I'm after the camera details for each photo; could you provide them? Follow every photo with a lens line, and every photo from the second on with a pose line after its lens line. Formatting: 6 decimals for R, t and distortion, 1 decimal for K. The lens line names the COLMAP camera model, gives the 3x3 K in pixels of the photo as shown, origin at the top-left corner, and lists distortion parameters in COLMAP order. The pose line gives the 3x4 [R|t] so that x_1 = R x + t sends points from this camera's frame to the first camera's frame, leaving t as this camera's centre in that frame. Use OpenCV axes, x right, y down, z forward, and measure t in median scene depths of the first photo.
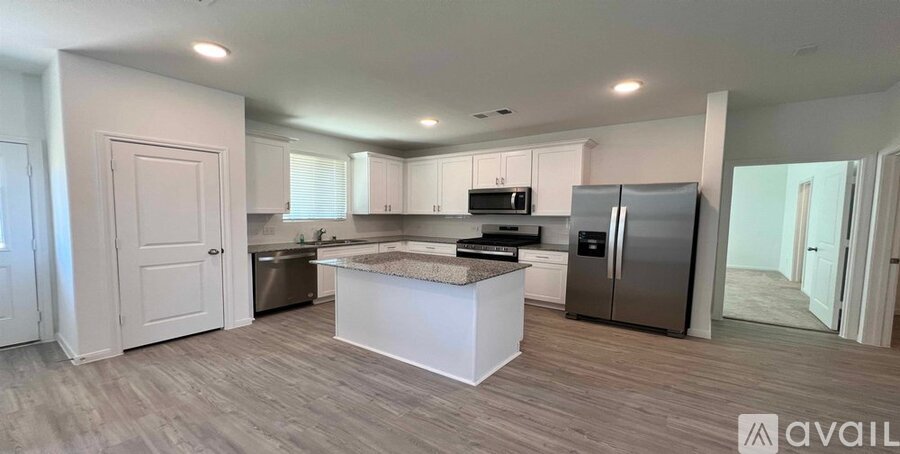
lens RADIAL K [[361.7, 0, 448.8], [0, 361.7, 231.9], [0, 0, 1]] dist [0.000529, 0.000015]
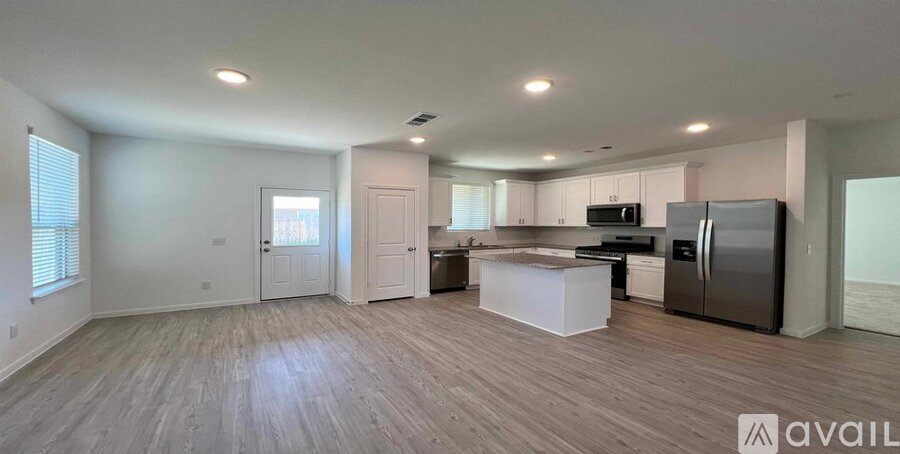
lens RADIAL K [[361.7, 0, 448.8], [0, 361.7, 231.9], [0, 0, 1]] dist [0.000529, 0.000015]
pose [[0.919594, 0.003700, -0.392853, 0.131526], [-0.016235, 0.999459, -0.028590, 0.016389], [0.392535, 0.032669, 0.919157, -0.370685]]
